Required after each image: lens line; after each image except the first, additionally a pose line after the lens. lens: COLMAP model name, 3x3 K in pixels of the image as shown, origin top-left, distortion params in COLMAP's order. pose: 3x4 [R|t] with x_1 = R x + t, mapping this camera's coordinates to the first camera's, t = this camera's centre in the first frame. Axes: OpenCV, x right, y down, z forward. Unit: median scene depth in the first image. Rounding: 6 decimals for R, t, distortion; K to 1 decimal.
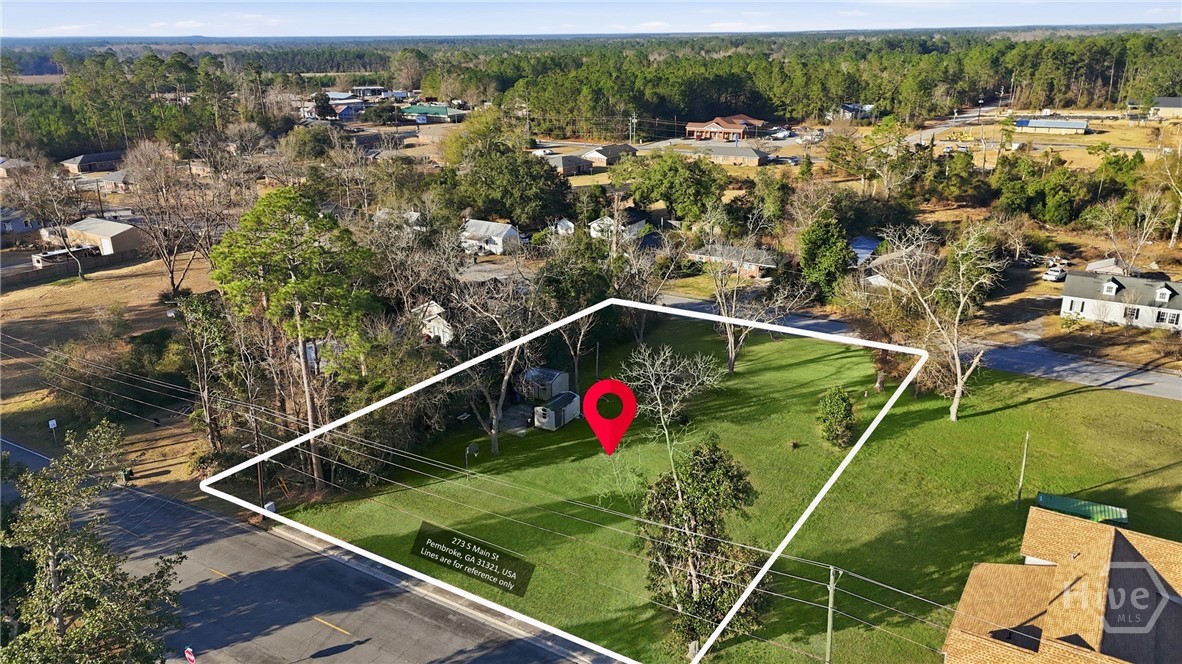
lens RADIAL K [[848.5, 0, 591.0], [0, 848.5, 332.0], [0, 0, 1]] dist [0.078062, -0.084866]
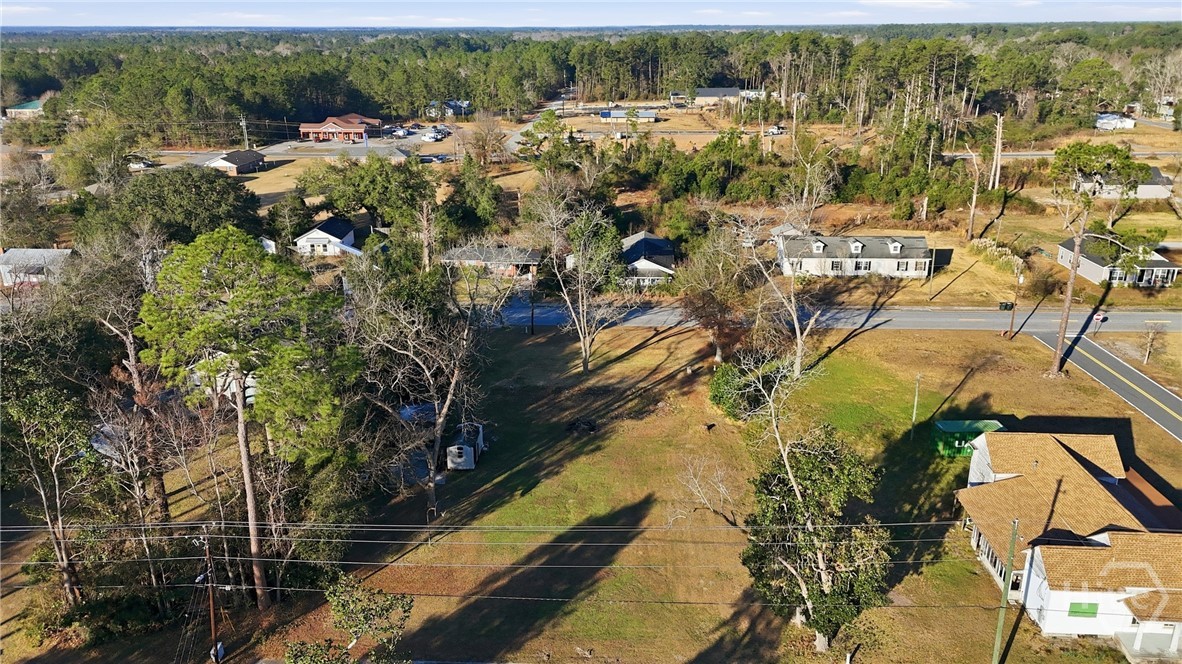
lens RADIAL K [[848.5, 0, 591.0], [0, 848.5, 332.0], [0, 0, 1]] dist [0.078062, -0.084866]
pose [[0.873589, -0.156313, 0.460878, -0.078286], [0.155027, 0.987062, 0.040924, -0.010553], [-0.461313, 0.035697, 0.886519, 0.032797]]
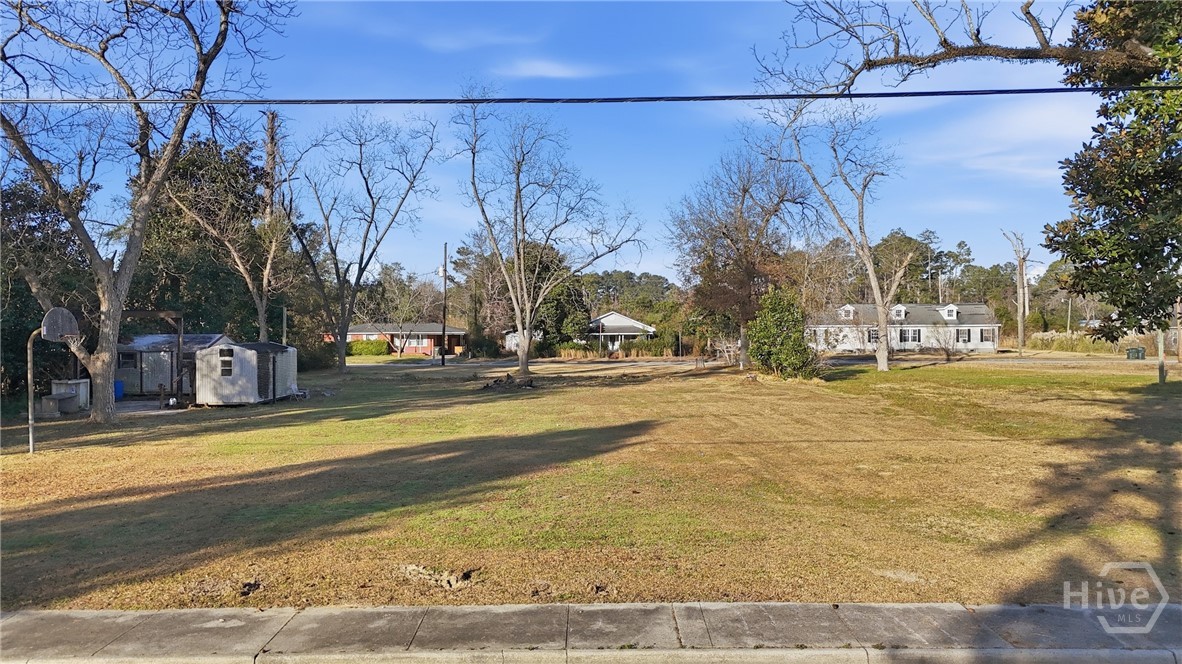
lens RADIAL K [[848.5, 0, 591.0], [0, 848.5, 332.0], [0, 0, 1]] dist [0.078062, -0.084866]
pose [[0.851710, -0.001497, 0.524012, -0.028907], [0.162561, 0.951415, -0.261502, 0.051278], [-0.498161, 0.307907, 0.810573, 0.138606]]
